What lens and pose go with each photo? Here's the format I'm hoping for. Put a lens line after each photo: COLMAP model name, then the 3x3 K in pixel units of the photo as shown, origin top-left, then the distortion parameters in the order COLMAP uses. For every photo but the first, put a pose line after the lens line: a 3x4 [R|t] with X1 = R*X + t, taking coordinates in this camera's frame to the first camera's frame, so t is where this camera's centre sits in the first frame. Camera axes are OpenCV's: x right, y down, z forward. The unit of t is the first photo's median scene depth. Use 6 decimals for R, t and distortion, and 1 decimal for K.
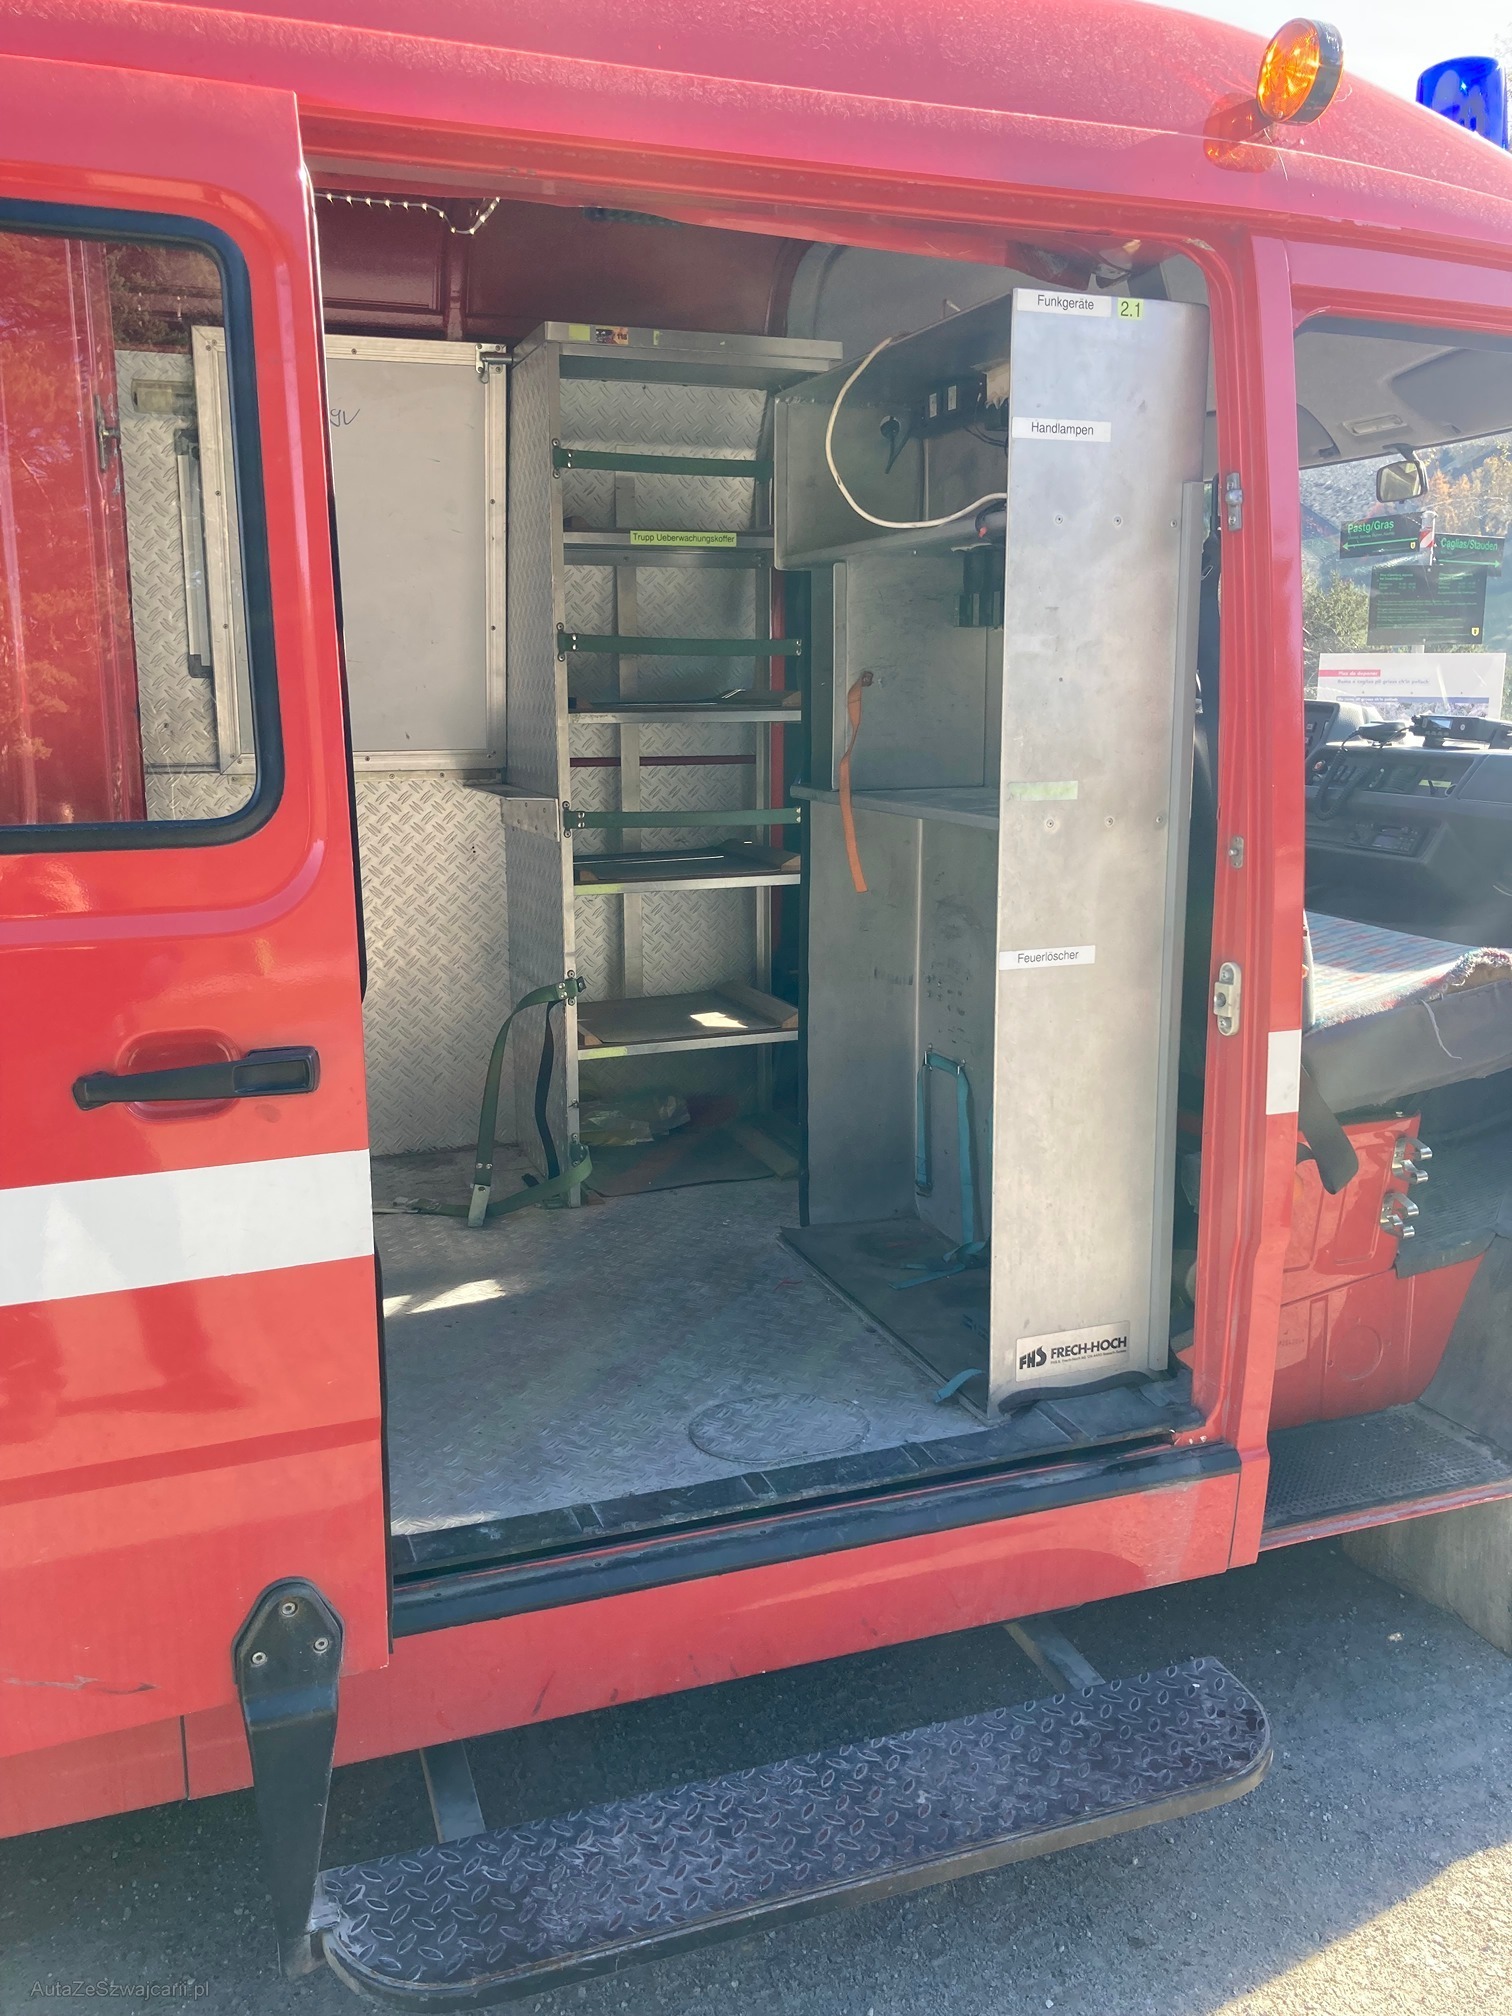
lens RADIAL K [[1649.4, 0, 766.2], [0, 1649.4, 1012.1], [0, 0, 1]] dist [0.009689, -0.003499]
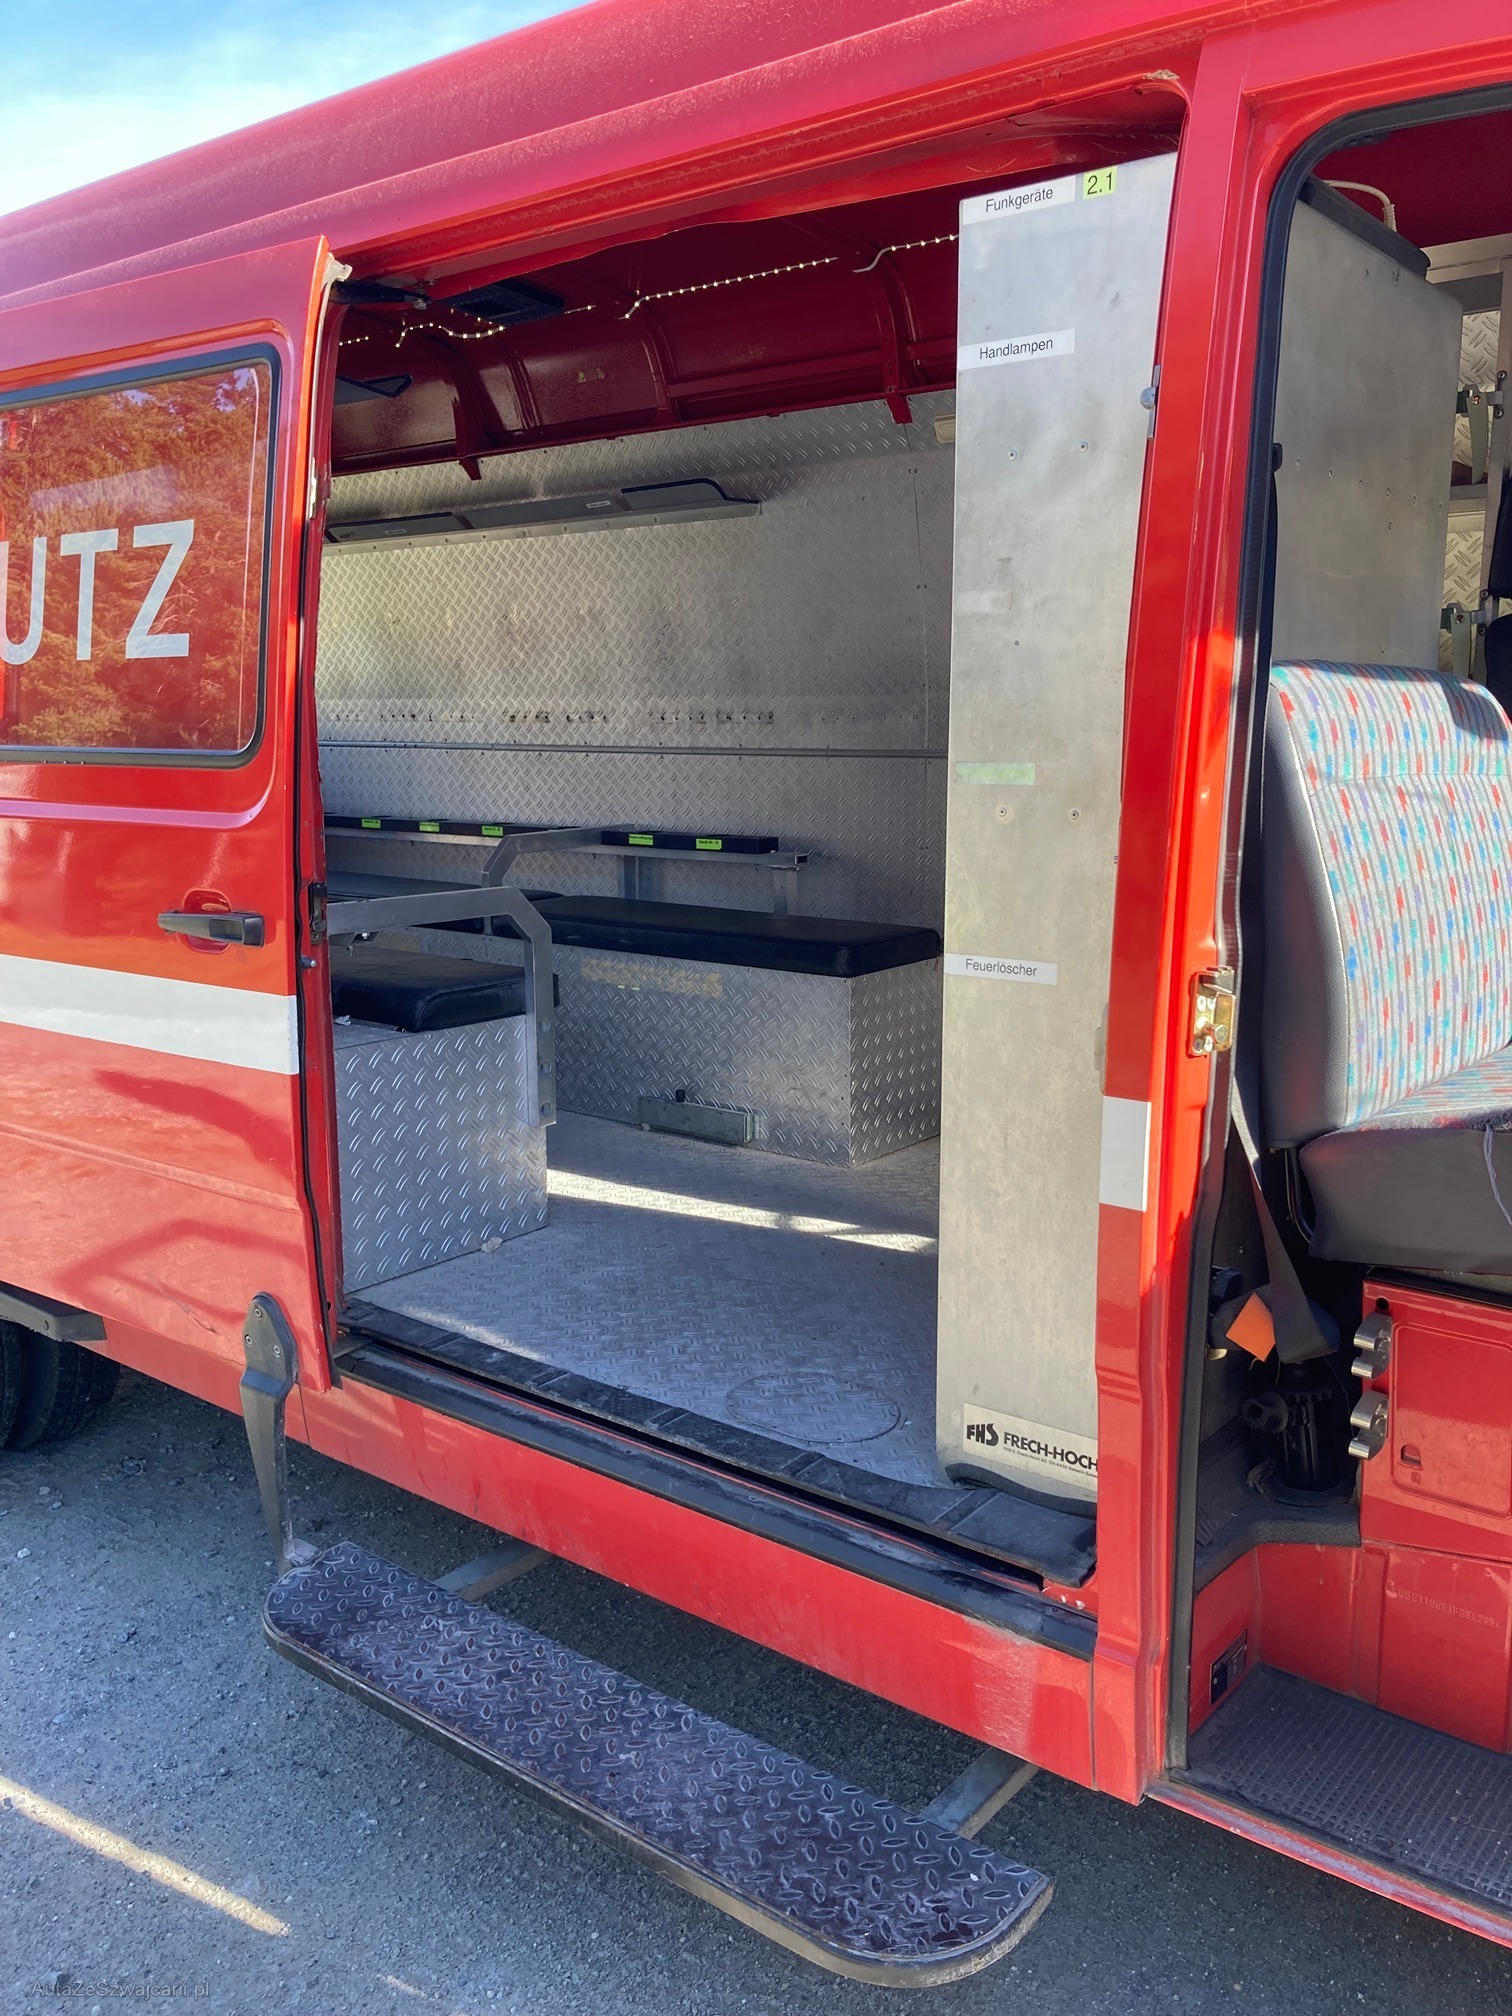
lens RADIAL K [[1649.4, 0, 766.2], [0, 1649.4, 1012.1], [0, 0, 1]] dist [0.009689, -0.003499]
pose [[0.523691, 0.155688, -0.837561, 0.850398], [-0.167277, 0.982812, 0.078097, -0.058945], [0.835324, 0.099206, 0.540733, 0.448263]]
